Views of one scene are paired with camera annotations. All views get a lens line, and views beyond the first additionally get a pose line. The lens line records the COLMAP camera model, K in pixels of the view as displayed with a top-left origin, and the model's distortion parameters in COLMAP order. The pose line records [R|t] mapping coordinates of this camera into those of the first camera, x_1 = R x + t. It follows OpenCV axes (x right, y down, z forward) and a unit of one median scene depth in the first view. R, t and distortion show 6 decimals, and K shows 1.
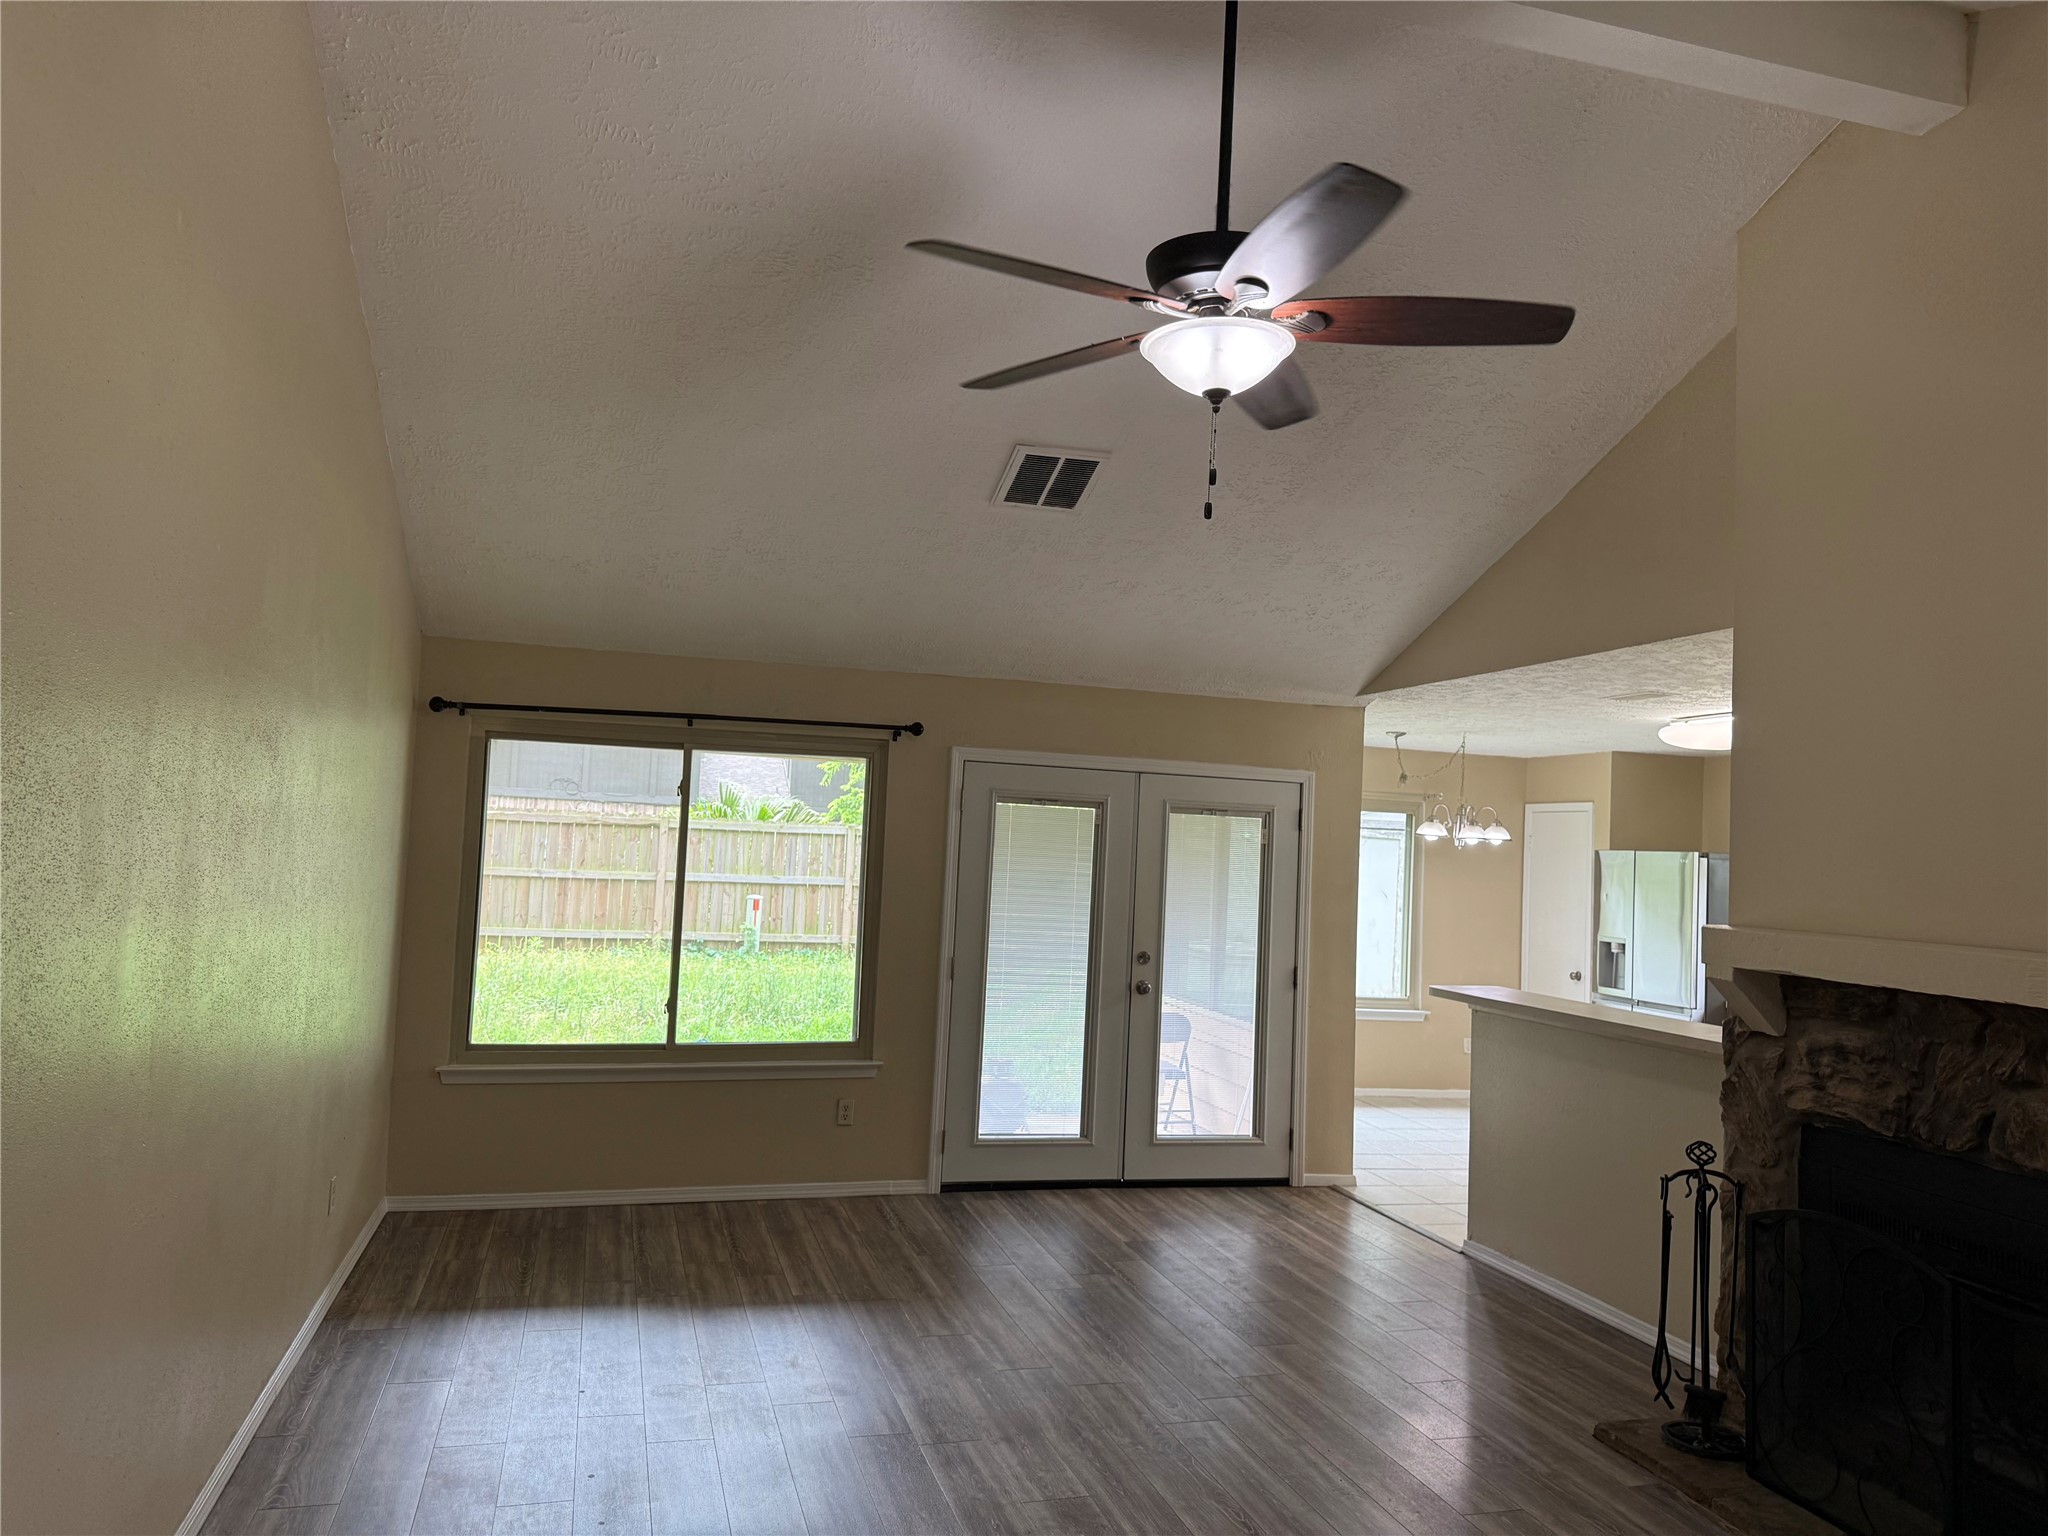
lens RADIAL K [[1416.4, 0, 1024.0], [0, 1416.4, 768.0], [0, 0, 1]] dist [0.040341, -0.005940]
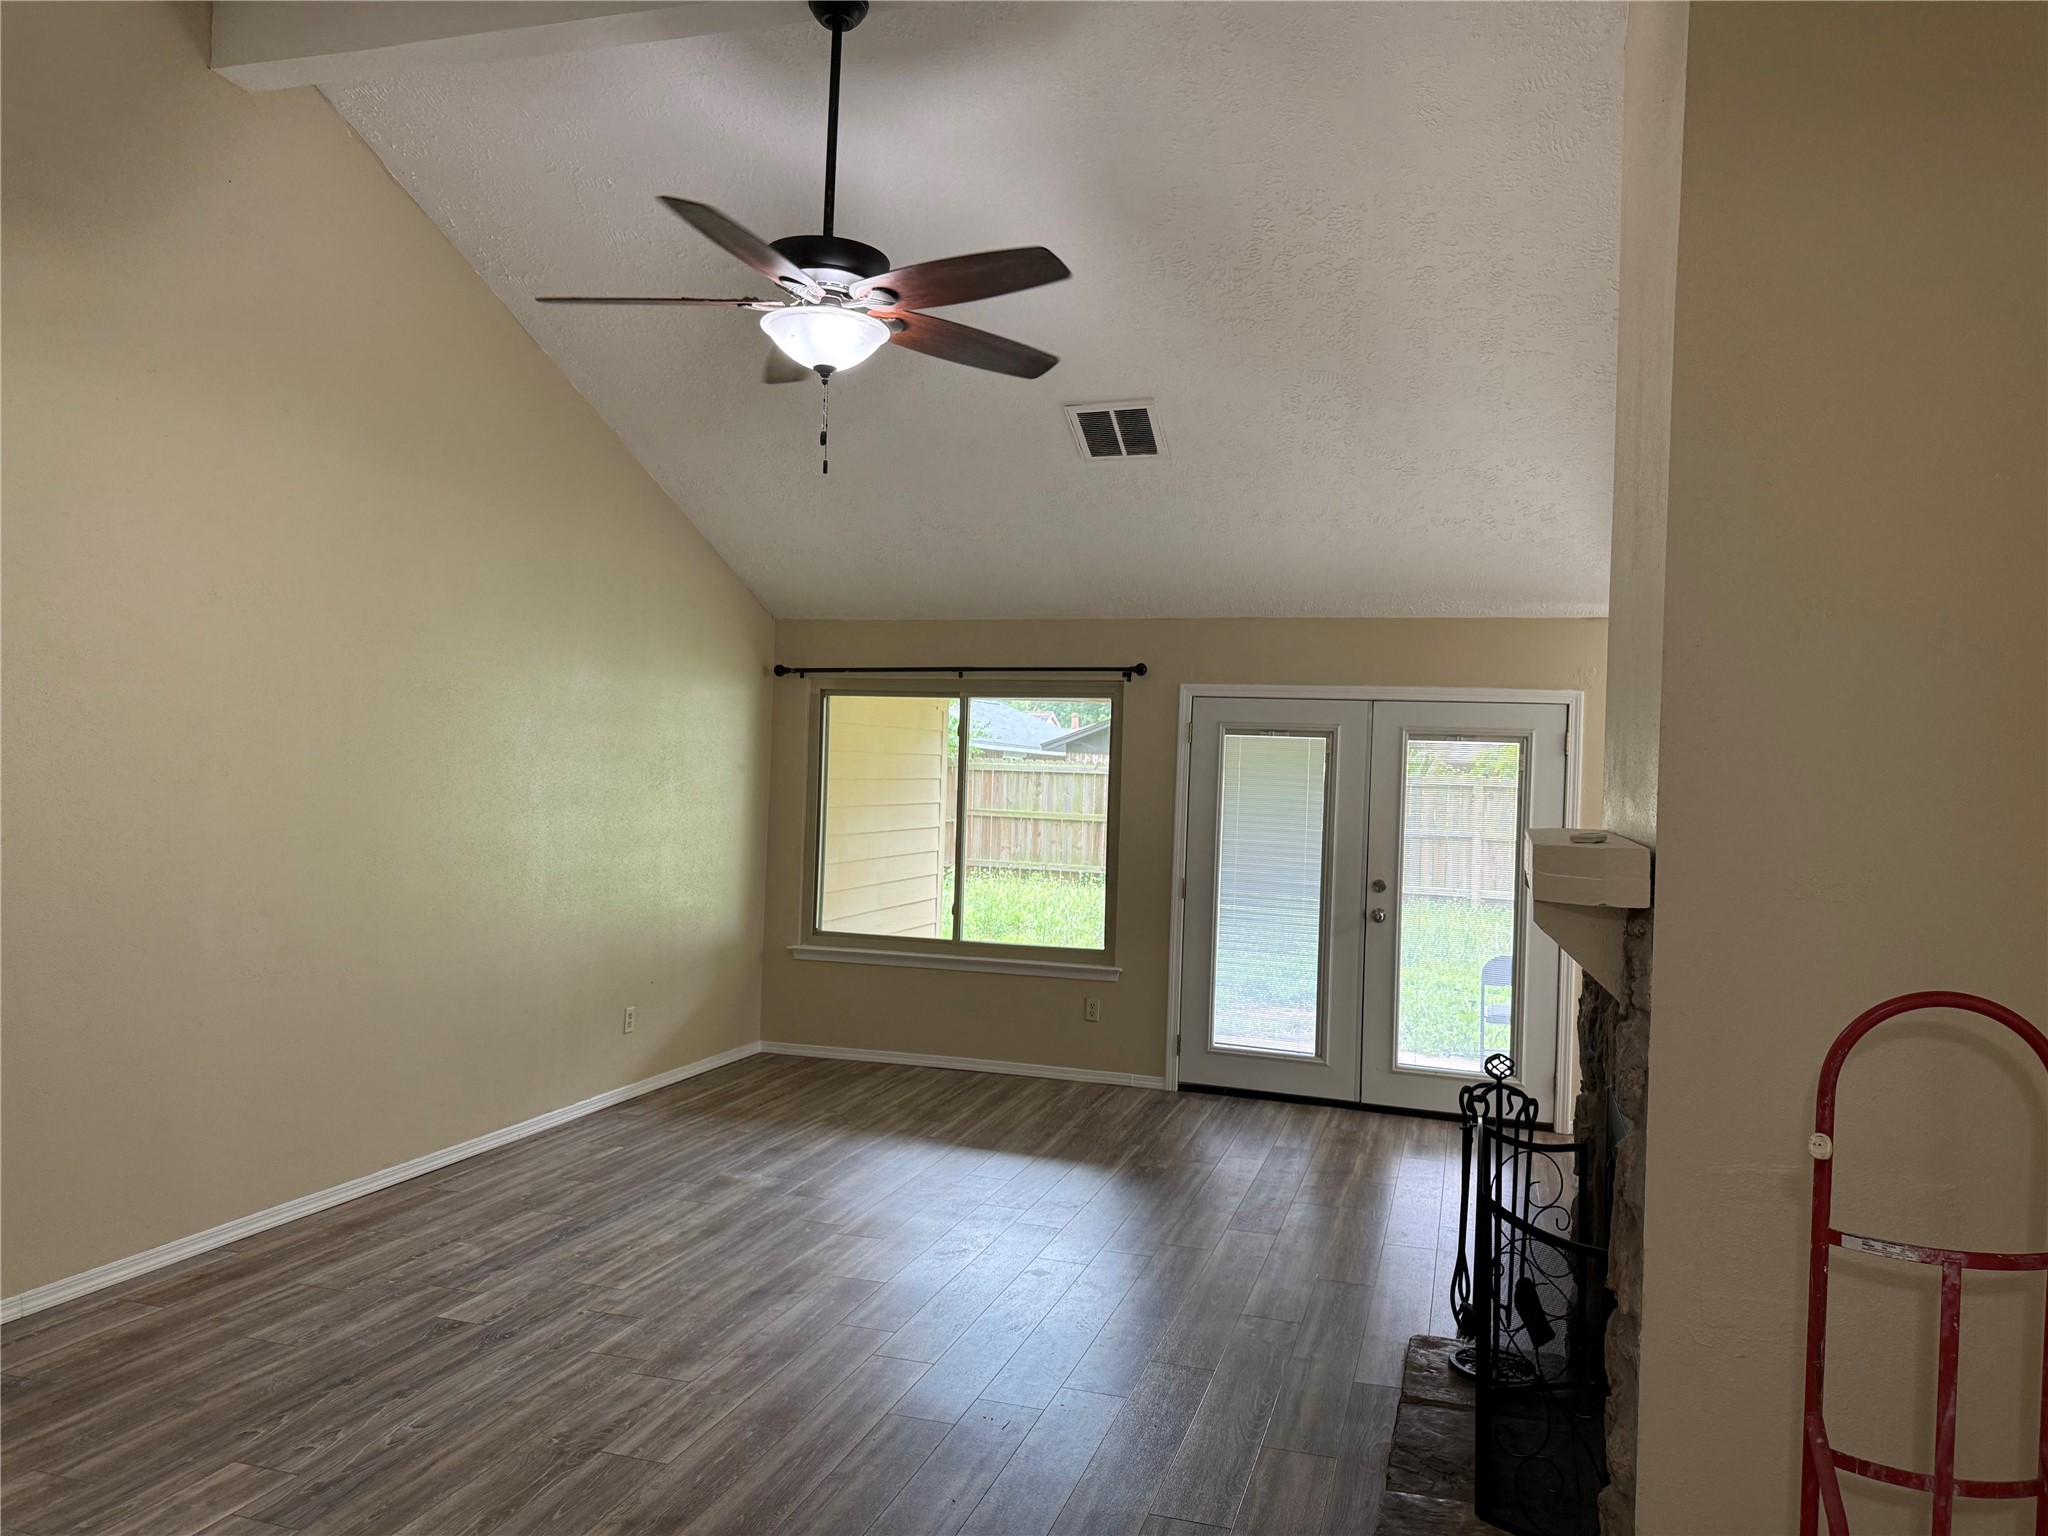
lens RADIAL K [[1418.5, 0, 1014.5], [0, 1418.5, 792.2], [0, 0, 1]] dist [0.054398, -0.000303]
pose [[0.828657, -0.008247, -0.559695, 0.454156], [0.031021, 0.999031, 0.031207, 0.029937], [0.558896, -0.043222, 0.828111, 0.029685]]
